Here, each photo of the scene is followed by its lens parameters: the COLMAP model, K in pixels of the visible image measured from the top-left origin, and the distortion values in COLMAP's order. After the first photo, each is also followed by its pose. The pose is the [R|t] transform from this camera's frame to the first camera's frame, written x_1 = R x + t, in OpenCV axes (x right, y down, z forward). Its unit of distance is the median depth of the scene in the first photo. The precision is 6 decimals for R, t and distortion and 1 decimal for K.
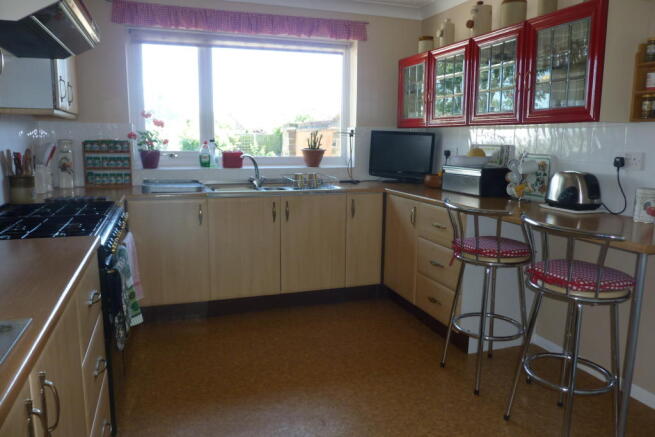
lens RADIAL K [[484.1, 0, 326.1], [0, 484.1, 218.1], [0, 0, 1]] dist [-0.034376, 0.001710]
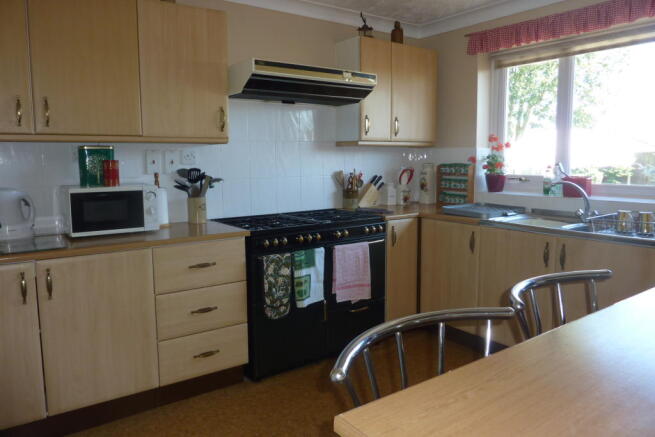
lens RADIAL K [[484.1, 0, 326.8], [0, 484.1, 217.7], [0, 0, 1]] dist [-0.034376, 0.001710]
pose [[0.283583, 0.104969, -0.953185, 0.521486], [-0.143055, 0.987499, 0.066187, -0.070828], [0.948217, 0.117588, 0.295055, 0.406963]]
